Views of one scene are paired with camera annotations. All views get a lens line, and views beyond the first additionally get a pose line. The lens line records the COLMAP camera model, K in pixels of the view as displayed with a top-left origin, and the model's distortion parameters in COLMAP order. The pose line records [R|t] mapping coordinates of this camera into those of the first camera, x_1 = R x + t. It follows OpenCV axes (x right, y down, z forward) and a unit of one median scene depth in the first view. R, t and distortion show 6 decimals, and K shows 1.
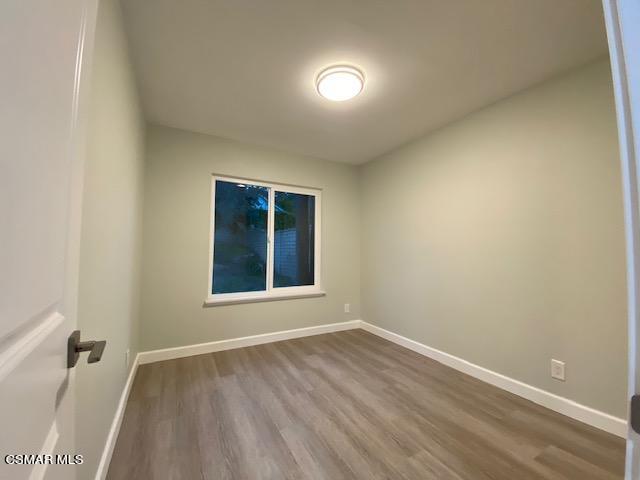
lens RADIAL K [[260.8, 0, 317.1], [0, 260.8, 237.1], [0, 0, 1]] dist [0.020832, -0.021409]
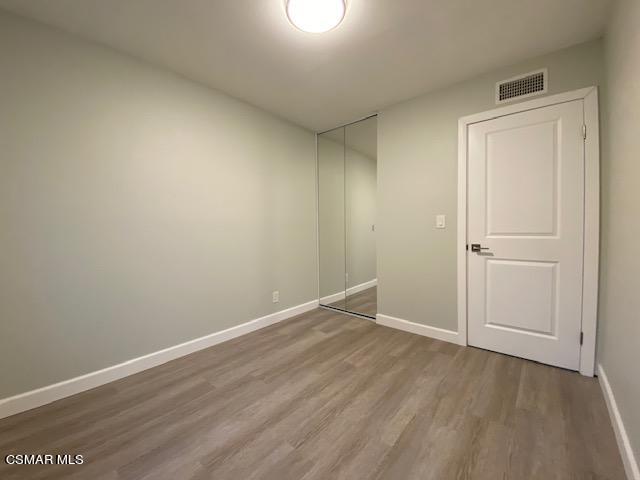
lens RADIAL K [[260.8, 0, 317.1], [0, 260.8, 237.1], [0, 0, 1]] dist [0.020832, -0.021409]
pose [[-0.346943, -0.032557, 0.937321, -0.684606], [-0.030347, 0.999264, 0.023475, 0.079517], [-0.937395, -0.020300, -0.347675, 1.300231]]
